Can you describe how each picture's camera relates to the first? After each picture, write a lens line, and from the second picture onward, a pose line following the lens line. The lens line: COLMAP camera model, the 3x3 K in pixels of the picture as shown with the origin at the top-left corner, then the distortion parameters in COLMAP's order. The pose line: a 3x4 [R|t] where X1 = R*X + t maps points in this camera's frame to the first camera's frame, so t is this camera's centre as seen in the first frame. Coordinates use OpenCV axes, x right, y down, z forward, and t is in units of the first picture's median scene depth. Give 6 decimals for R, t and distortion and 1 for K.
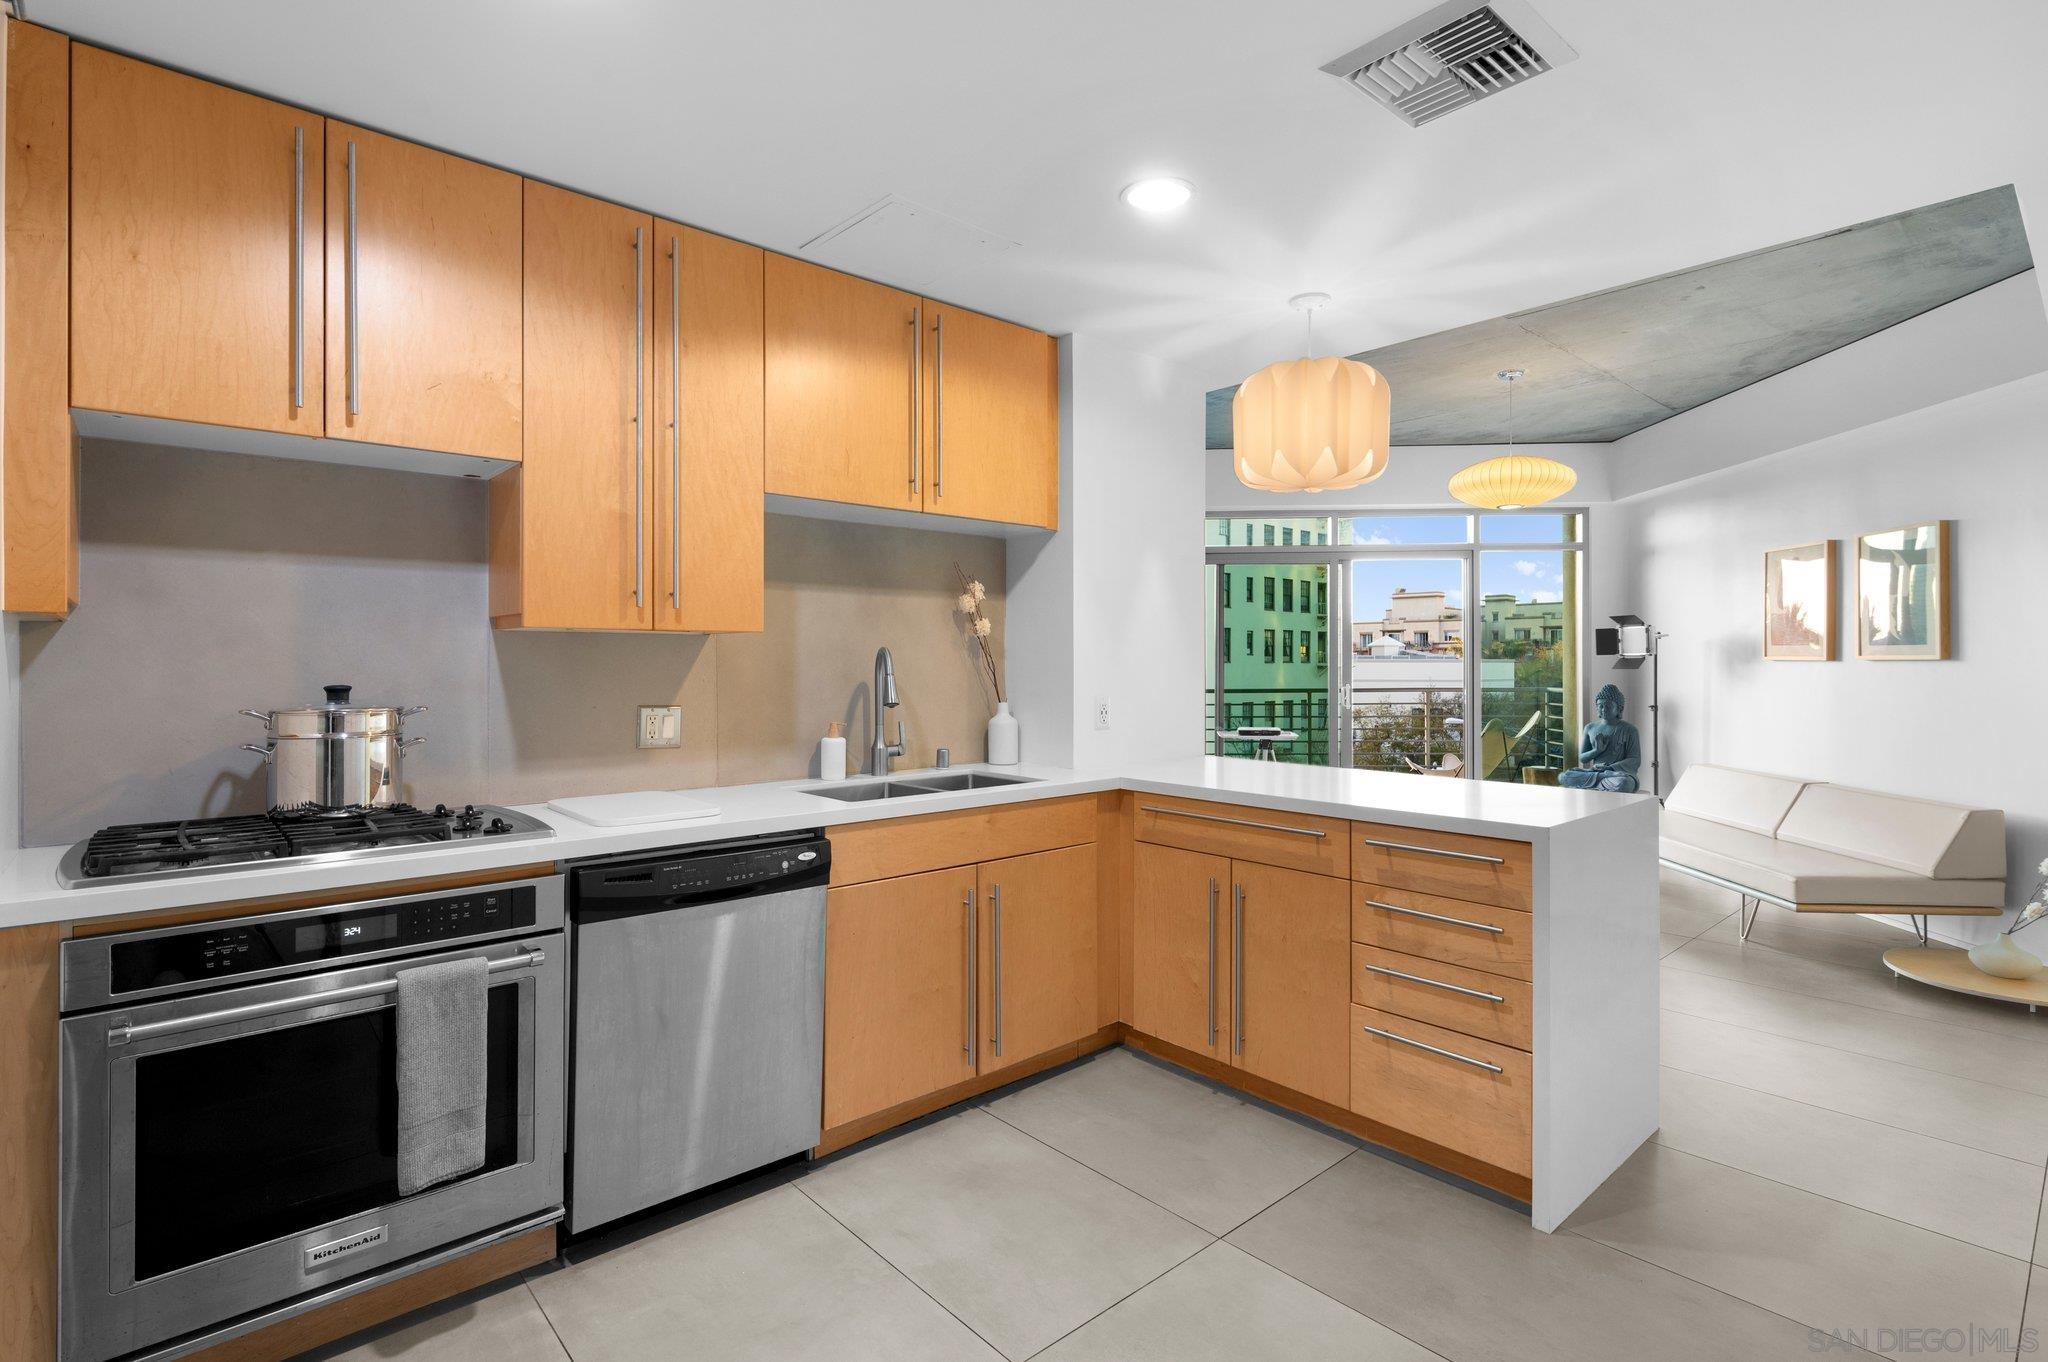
lens RADIAL K [[983.5, 0, 1016.7], [0, 983.5, 660.6], [0, 0, 1]] dist [0.000396, 0.000107]
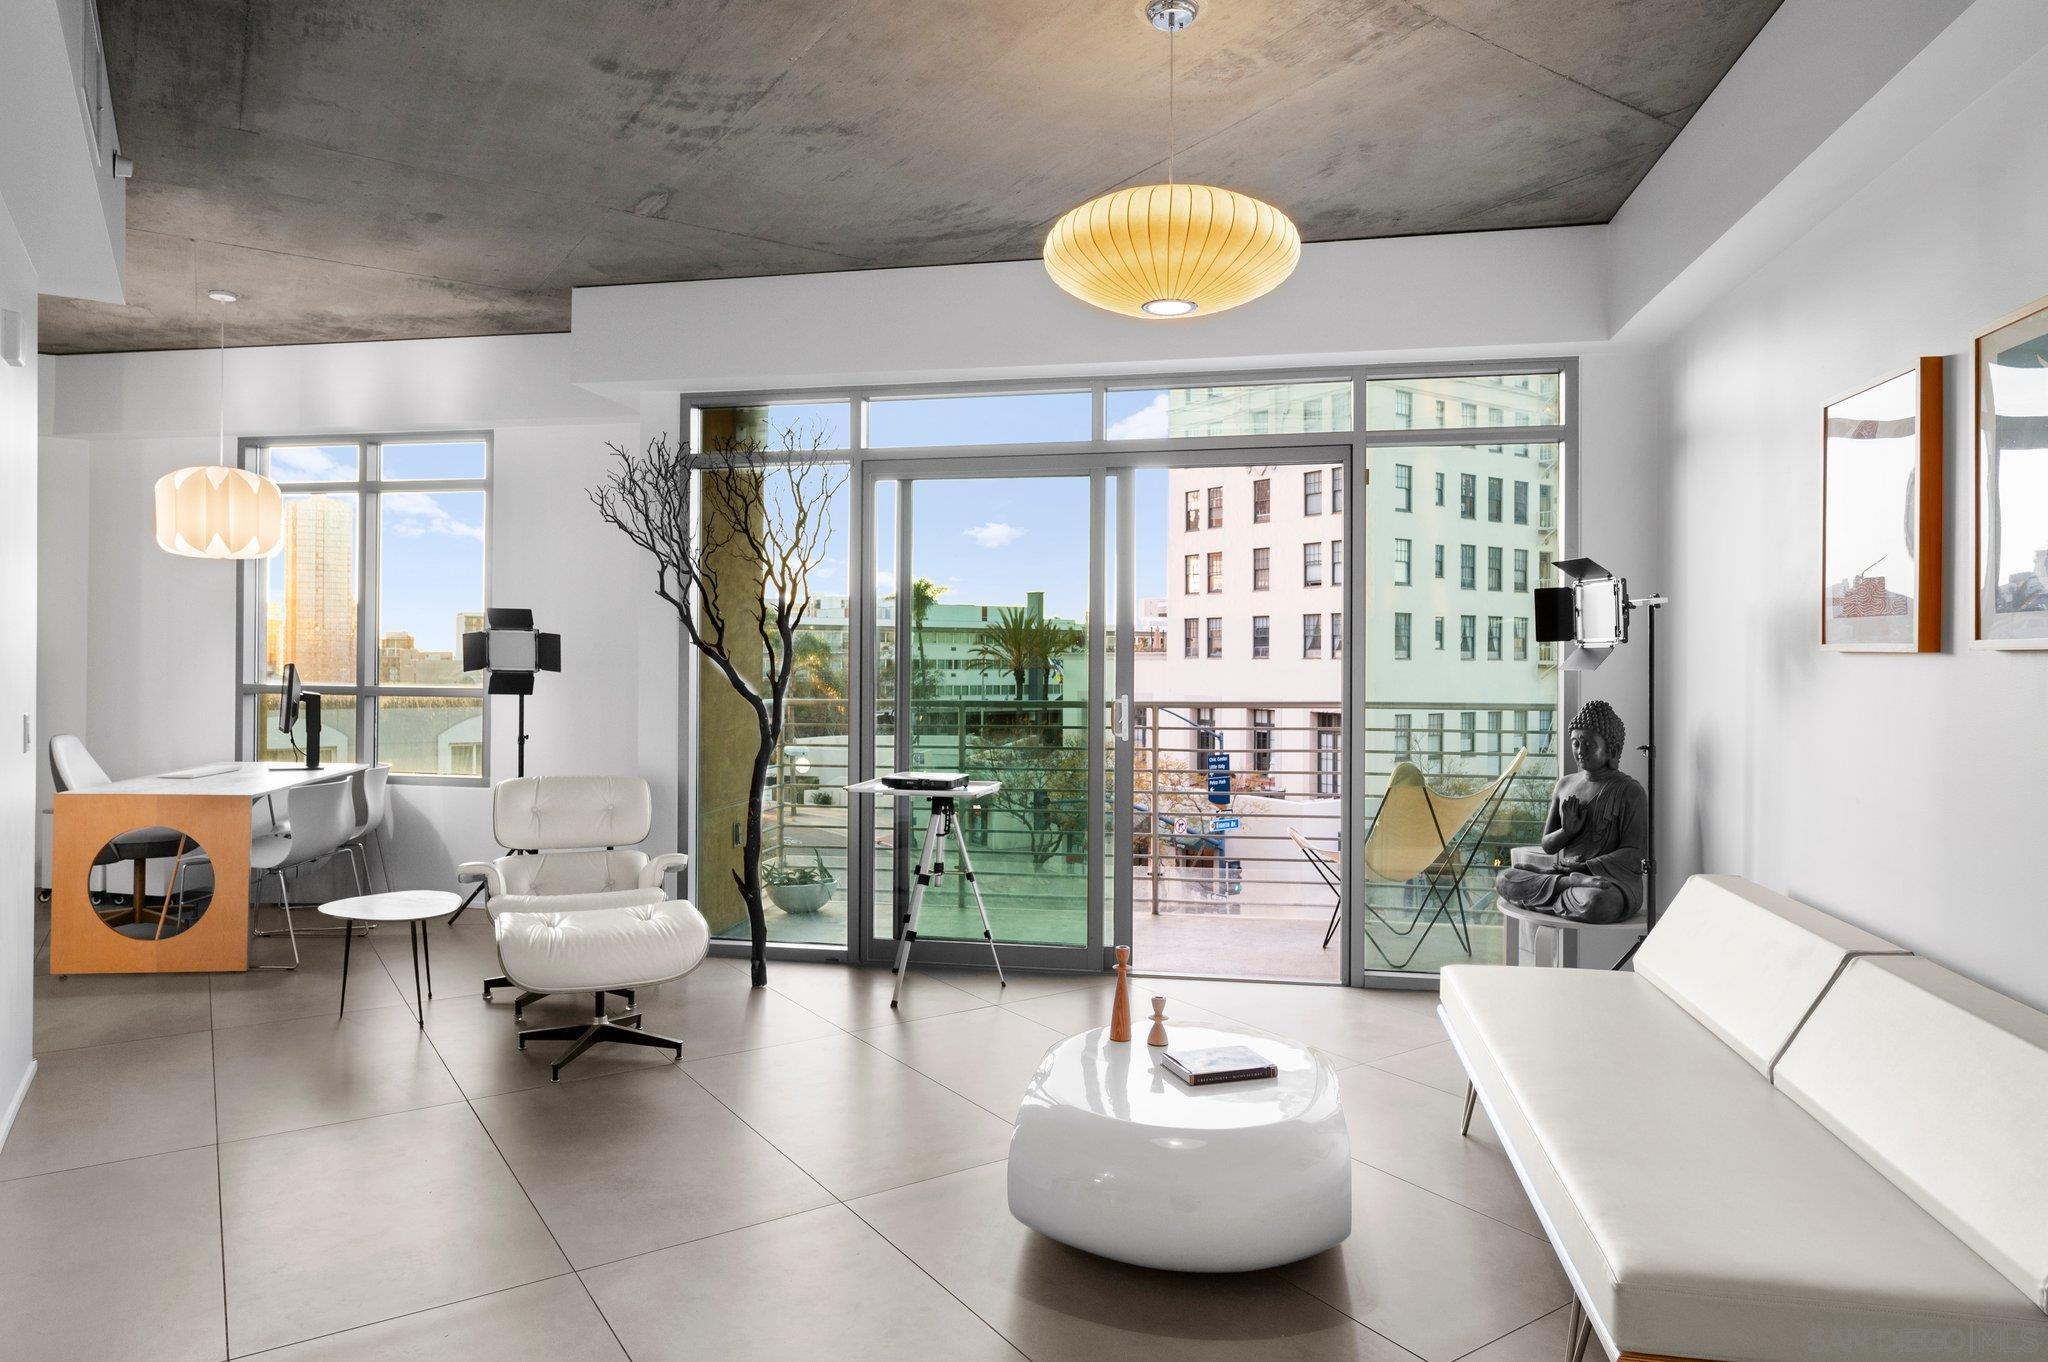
lens RADIAL K [[1233.9, 0, 1018.7], [0, 1233.9, 655.6], [0, 0, 1]] dist [-0.003393, -0.001412]
pose [[0.991365, 0.001681, -0.131120, 0.837798], [-0.001814, 0.999998, -0.000892, 0.004847], [0.131118, 0.001122, 0.991366, 0.712695]]
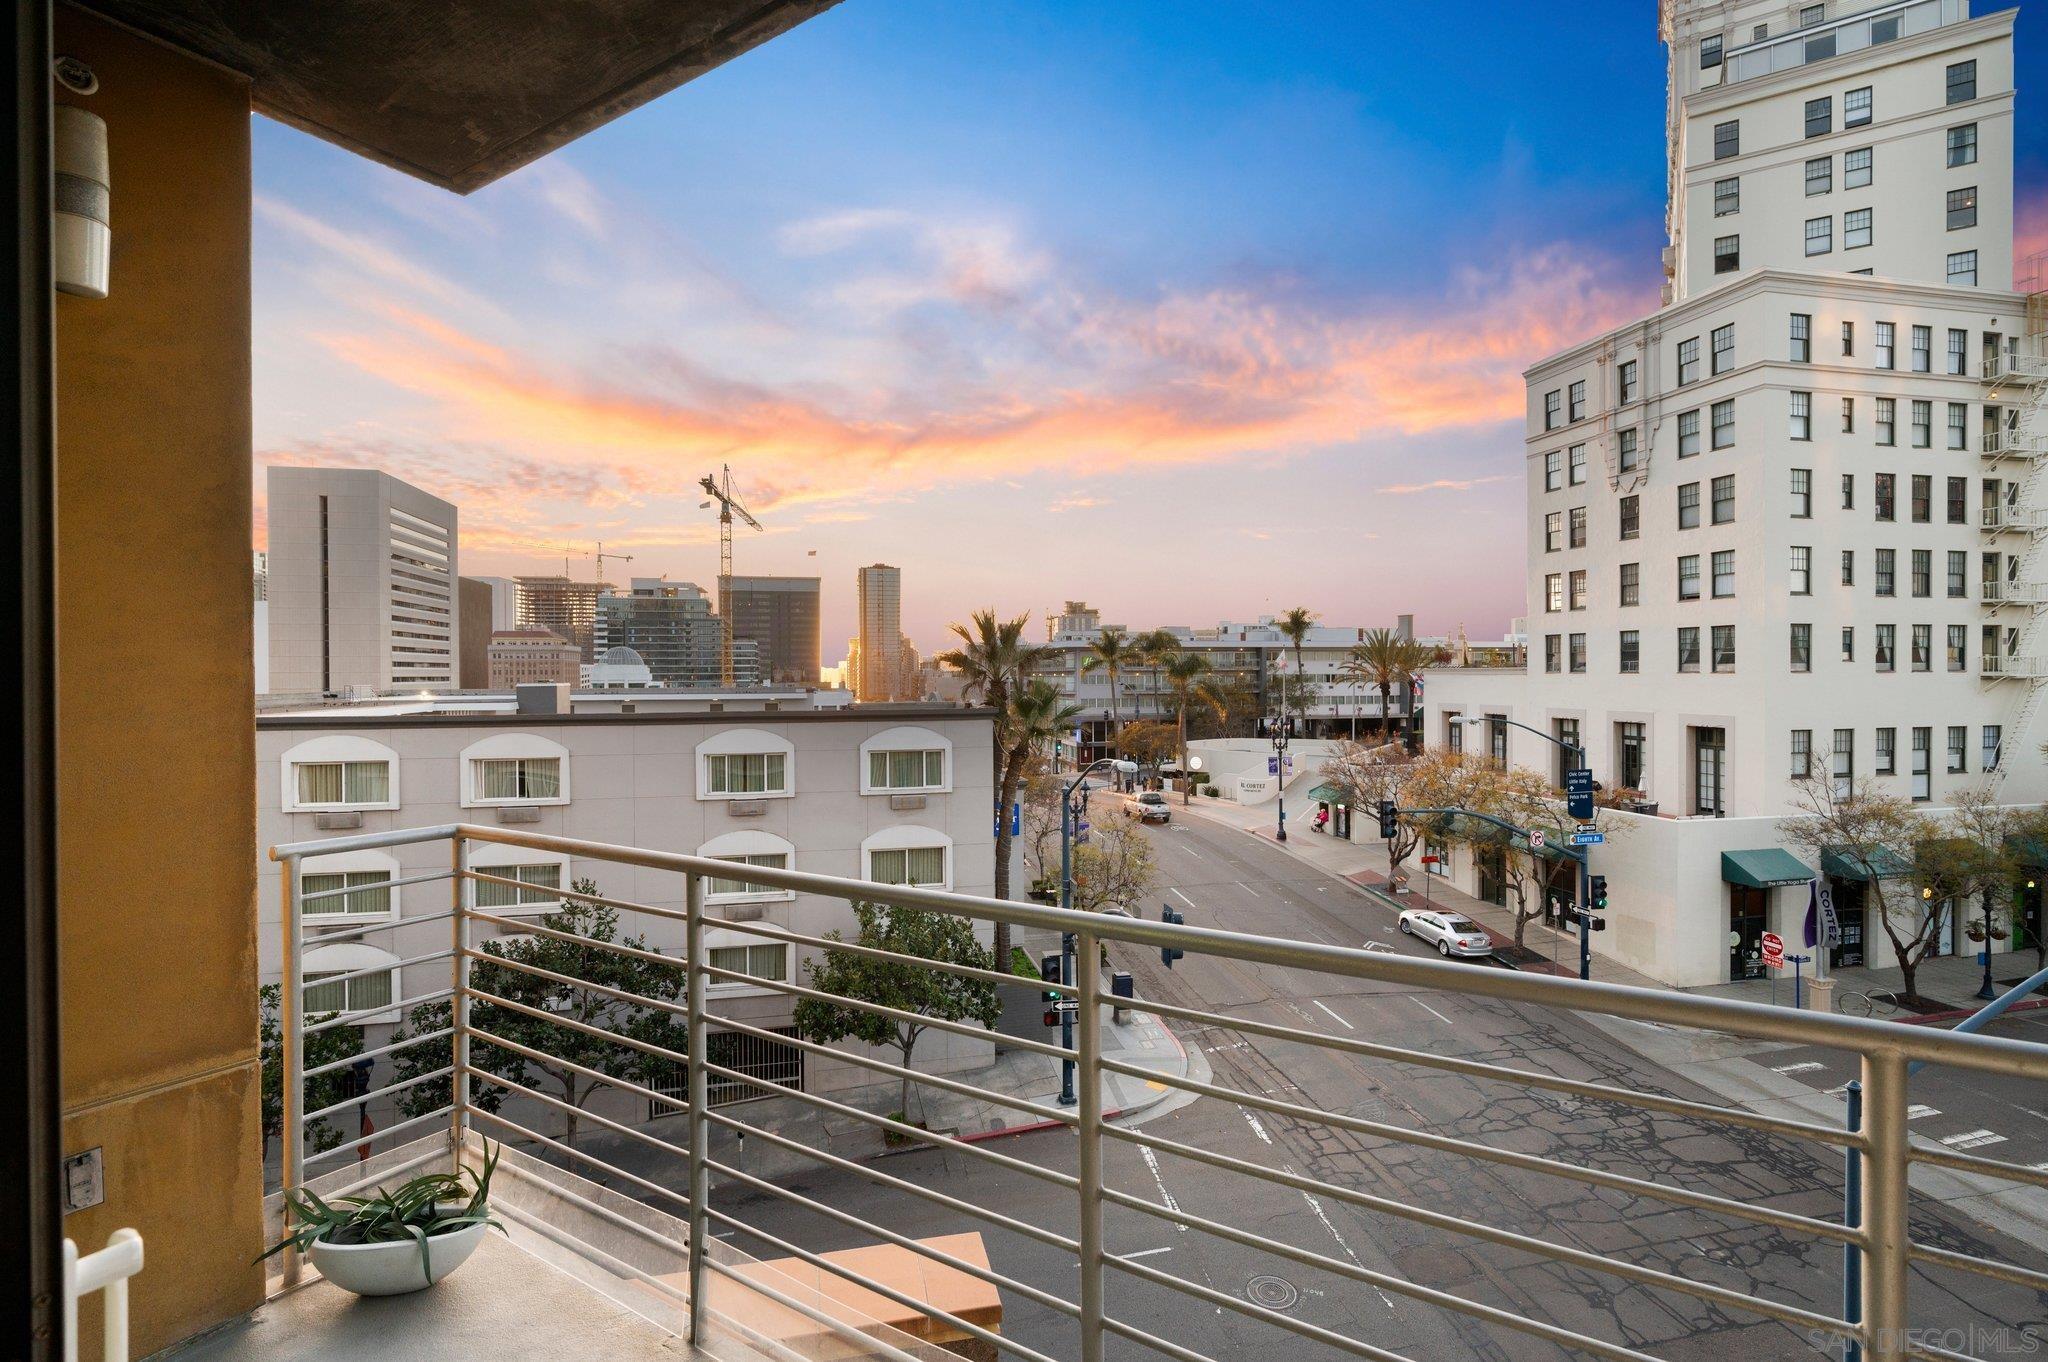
lens RADIAL K [[960.1, 0, 1024.0], [0, 960.1, 681.0], [0, 0, 1]] dist [-0.001464, -0.000178]
pose [[0.875092, -0.003889, -0.483942, 1.007409], [0.009171, 0.999921, 0.008548, -0.055169], [0.483870, -0.011919, 0.875058, 2.203386]]
